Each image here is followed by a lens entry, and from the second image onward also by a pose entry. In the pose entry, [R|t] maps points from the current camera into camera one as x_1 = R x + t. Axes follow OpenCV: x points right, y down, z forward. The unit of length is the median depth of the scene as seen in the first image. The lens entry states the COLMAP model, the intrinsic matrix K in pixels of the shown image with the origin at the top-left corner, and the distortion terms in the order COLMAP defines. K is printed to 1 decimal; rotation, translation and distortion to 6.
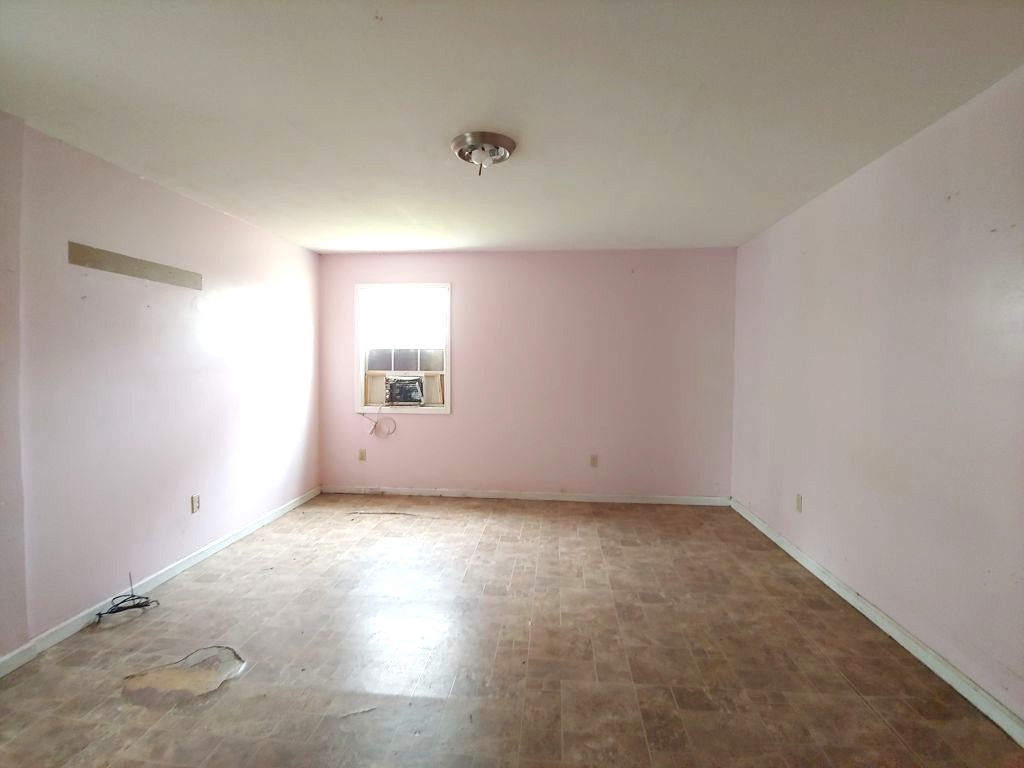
lens RADIAL K [[524.5, 0, 508.2], [0, 524.5, 379.1], [0, 0, 1]] dist [-0.014718, 0.000064]
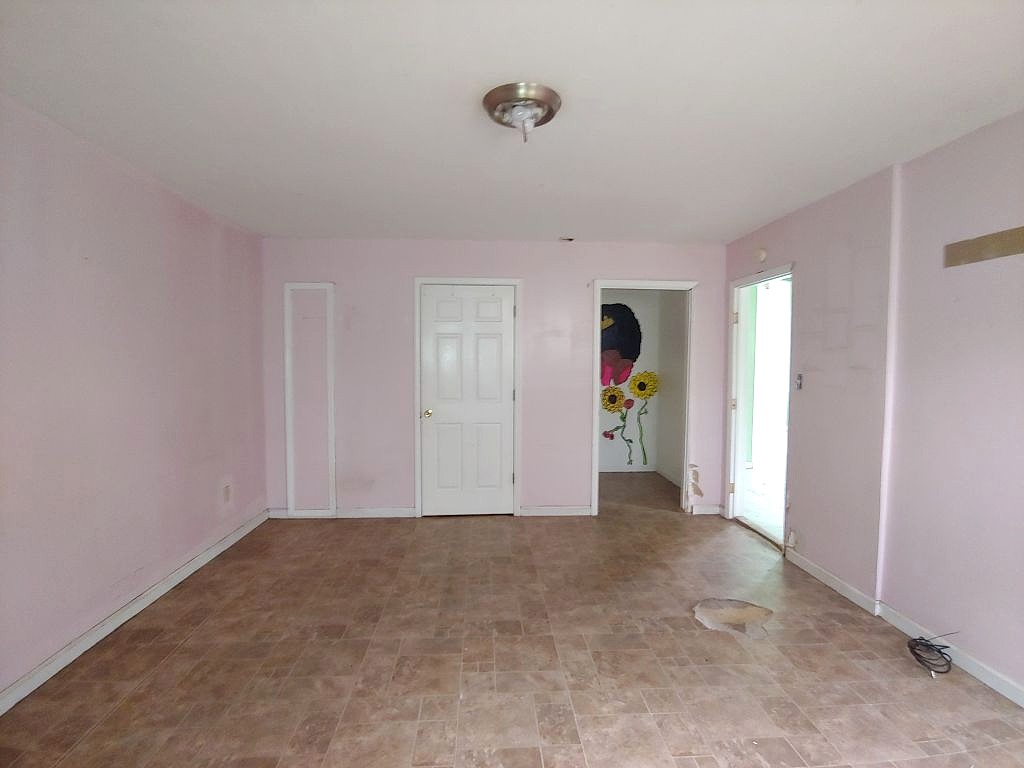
lens RADIAL K [[524.5, 0, 508.2], [0, 524.5, 379.1], [0, 0, 1]] dist [-0.014718, 0.000064]
pose [[-0.990048, -0.002976, -0.140700, 0.092341], [-0.012094, 0.997877, 0.063999, -0.072824], [0.140210, 0.065063, -0.987982, 1.950602]]
